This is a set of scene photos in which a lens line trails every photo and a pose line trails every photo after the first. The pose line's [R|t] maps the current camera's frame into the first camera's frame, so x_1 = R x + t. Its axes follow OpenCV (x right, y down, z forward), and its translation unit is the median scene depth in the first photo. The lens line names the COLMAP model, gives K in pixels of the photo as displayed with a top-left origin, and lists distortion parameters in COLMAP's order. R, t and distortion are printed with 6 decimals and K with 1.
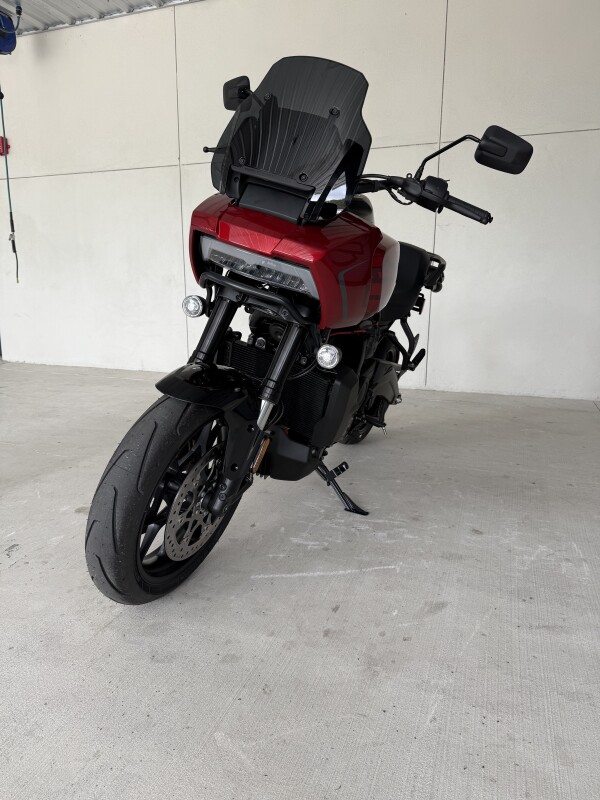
lens RADIAL K [[557.5, 0, 300.0], [0, 557.5, 400.0], [0, 0, 1]] dist [0.068448, -0.091211]
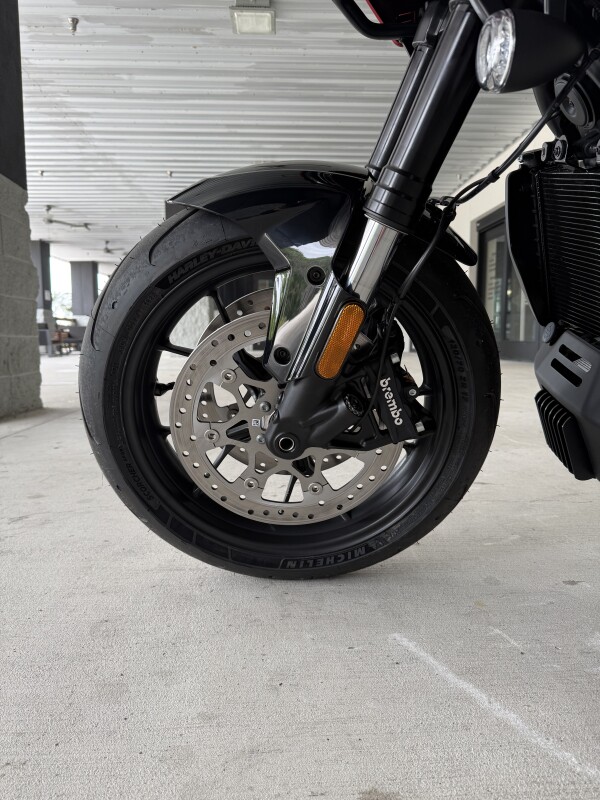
lens RADIAL K [[557.5, 0, 300.0], [0, 557.5, 400.0], [0, 0, 1]] dist [0.068448, -0.091211]
pose [[0.377494, 0.082521, -0.922328, 0.268358], [-0.168554, 0.985506, 0.019186, 0.113339], [0.910542, 0.148220, 0.385932, 0.639977]]
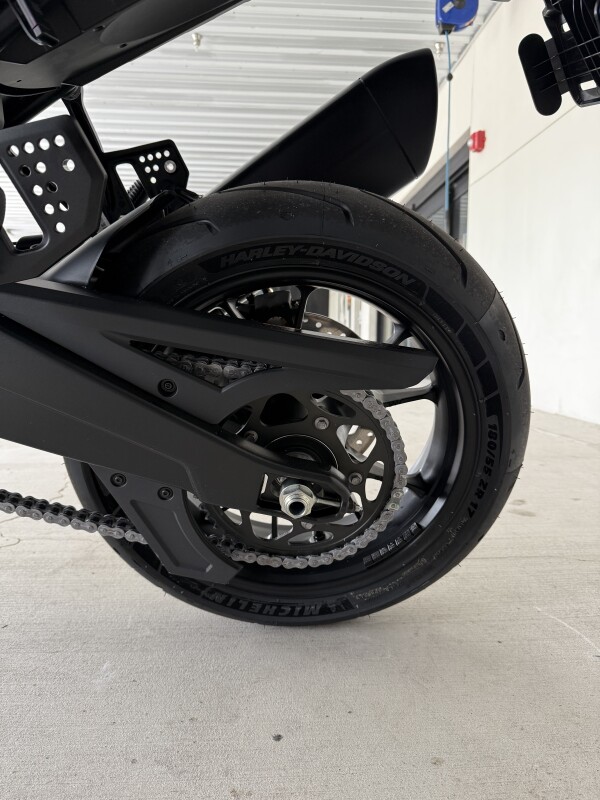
lens RADIAL K [[557.5, 0, 300.0], [0, 557.5, 400.0], [0, 0, 1]] dist [0.068448, -0.091211]
pose [[0.387926, 0.069688, -0.919052, 0.566964], [-0.179291, 0.983795, -0.001080, -0.052839], [0.904084, 0.165197, 0.394134, 1.478908]]
